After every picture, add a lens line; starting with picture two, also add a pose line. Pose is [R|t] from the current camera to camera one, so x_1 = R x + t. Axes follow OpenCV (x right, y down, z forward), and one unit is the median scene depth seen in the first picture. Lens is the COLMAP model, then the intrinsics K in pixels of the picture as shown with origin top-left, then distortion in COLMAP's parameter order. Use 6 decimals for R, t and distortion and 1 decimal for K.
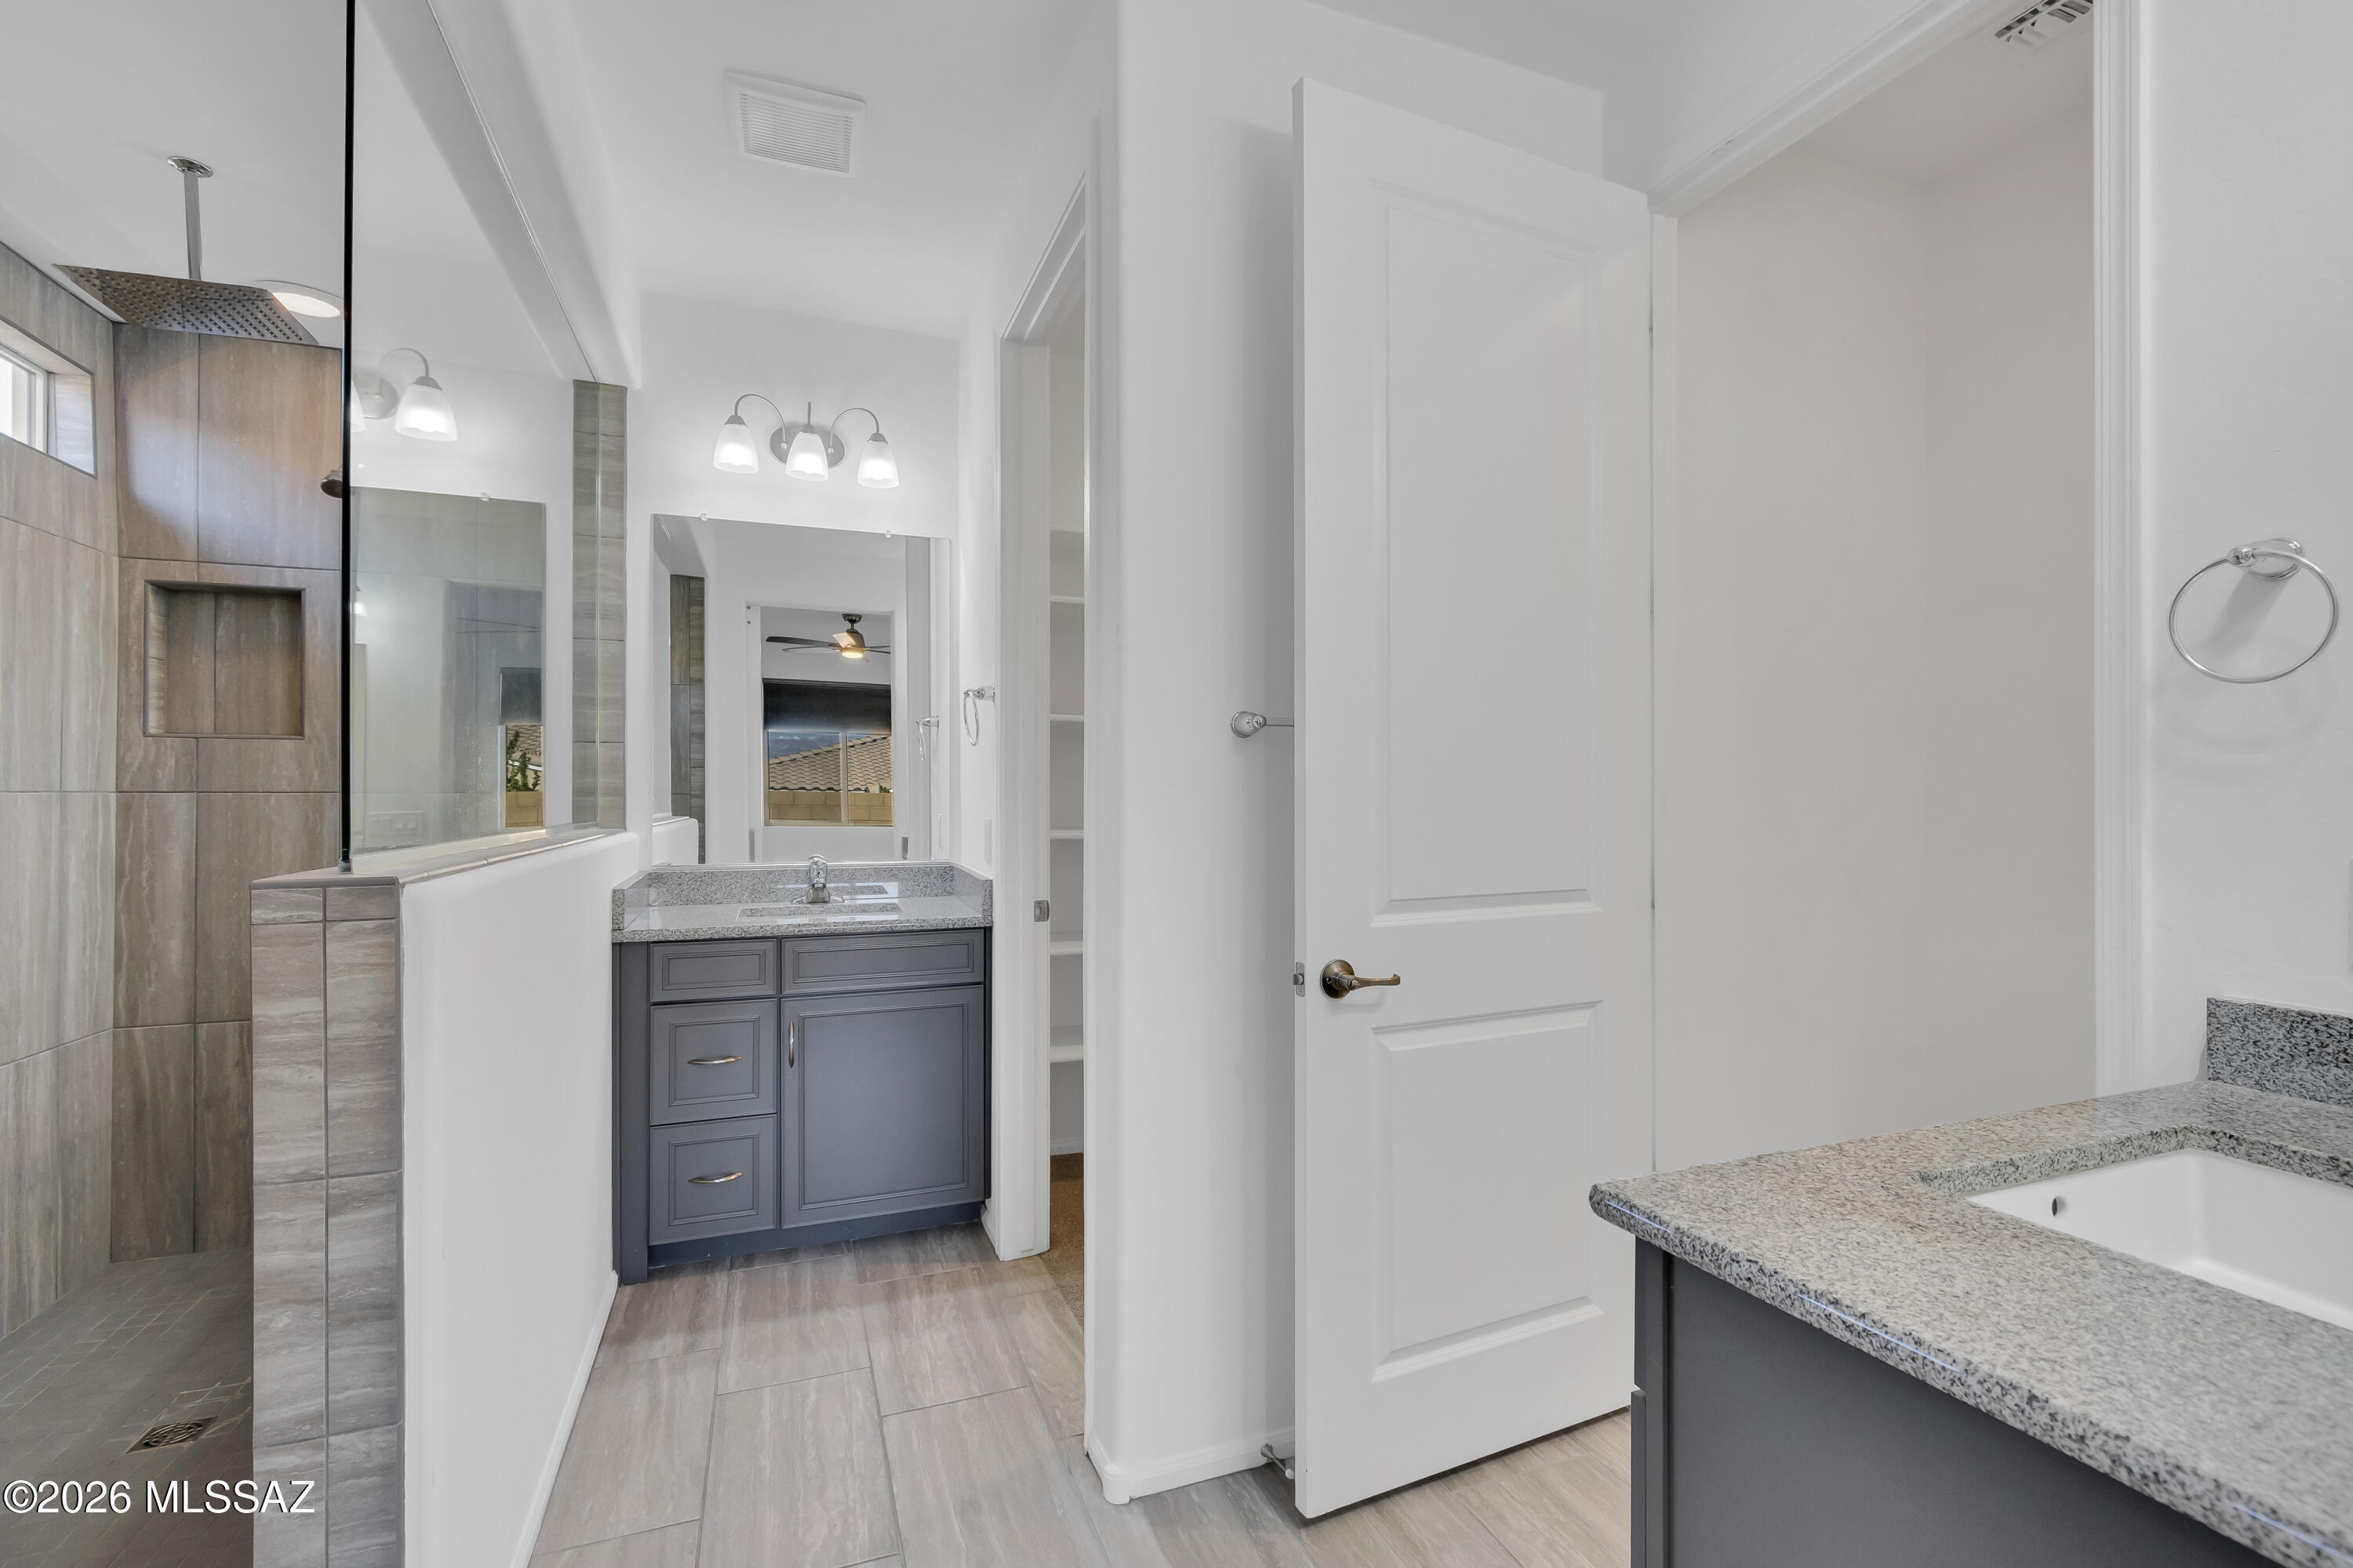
lens RADIAL K [[1063.8, 0, 1263.7], [0, 1063.8, 785.2], [0, 0, 1]] dist [-0.000801, -0.001652]
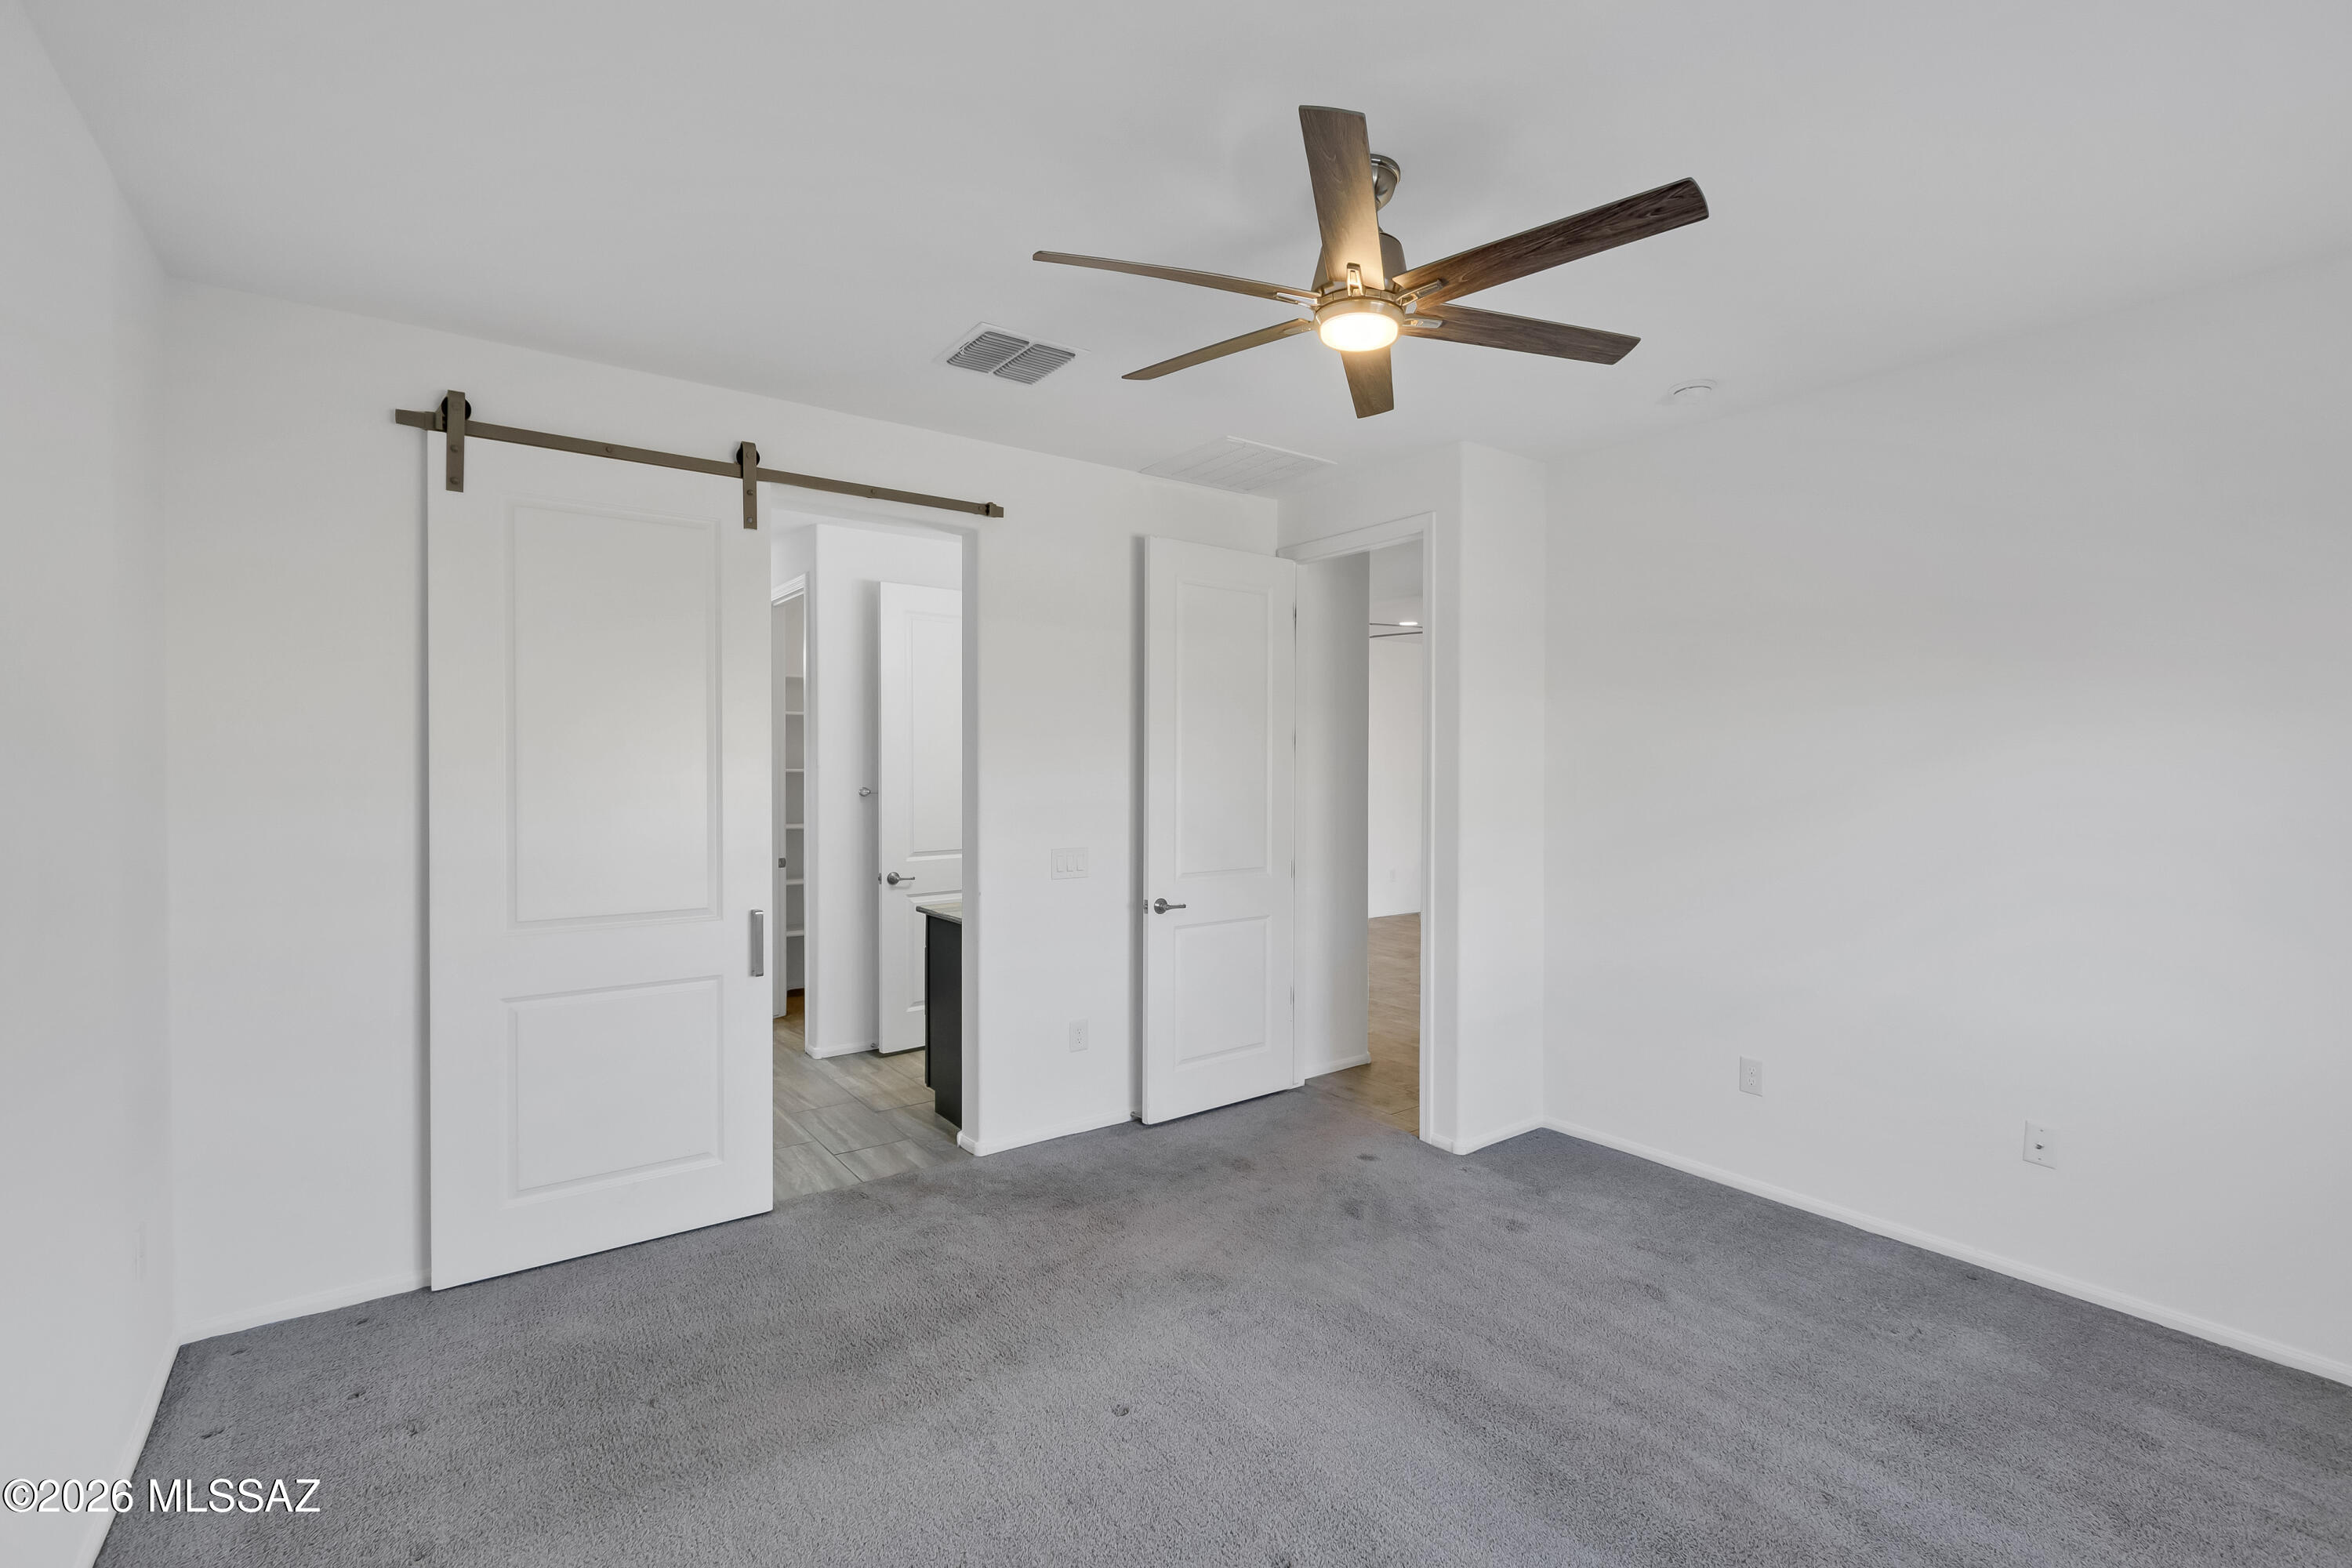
lens RADIAL K [[1047.6, 0, 1224.8], [0, 1047.6, 777.9], [0, 0, 1]] dist [-0.000295, -0.000346]
pose [[0.976751, 0.000553, 0.214375, 0.219907], [-0.005635, 0.999717, 0.023099, -0.111399], [-0.214302, -0.023770, 0.976478, -1.317470]]
